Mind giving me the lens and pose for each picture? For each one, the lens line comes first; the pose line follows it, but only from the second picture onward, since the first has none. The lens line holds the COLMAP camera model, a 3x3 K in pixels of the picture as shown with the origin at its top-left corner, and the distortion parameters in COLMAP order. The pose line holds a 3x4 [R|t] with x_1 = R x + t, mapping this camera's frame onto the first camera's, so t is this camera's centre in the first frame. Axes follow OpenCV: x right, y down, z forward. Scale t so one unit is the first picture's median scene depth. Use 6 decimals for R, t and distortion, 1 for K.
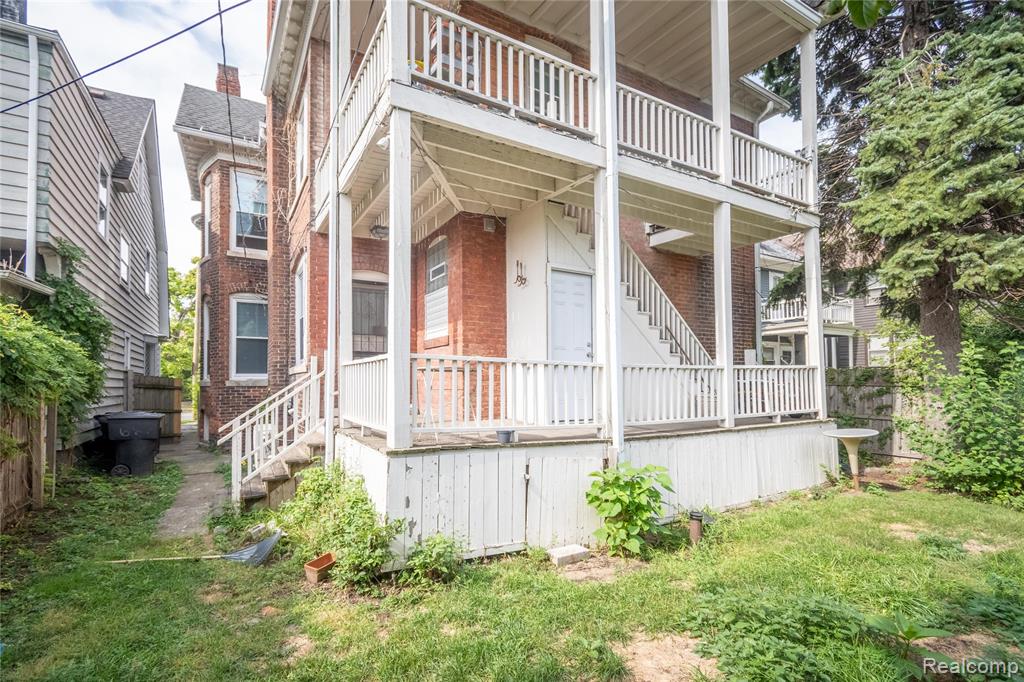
lens RADIAL K [[469.5, 0, 488.7], [0, 469.5, 373.9], [0, 0, 1]] dist [0.004976, 0.000015]
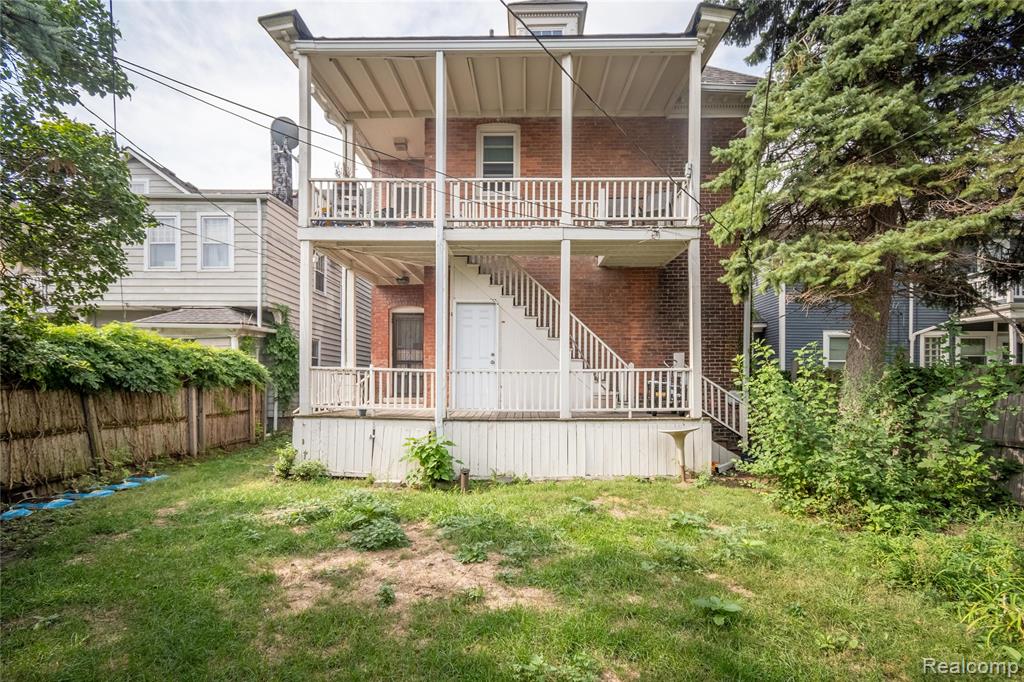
lens RADIAL K [[469.5, 0, 506.5], [0, 469.5, 383.7], [0, 0, 1]] dist [0.004976, 0.000015]
pose [[0.864269, 0.006671, -0.502986, 0.937599], [0.004126, 0.999784, 0.020351, -0.004830], [0.503013, -0.019664, 0.864055, -0.161993]]
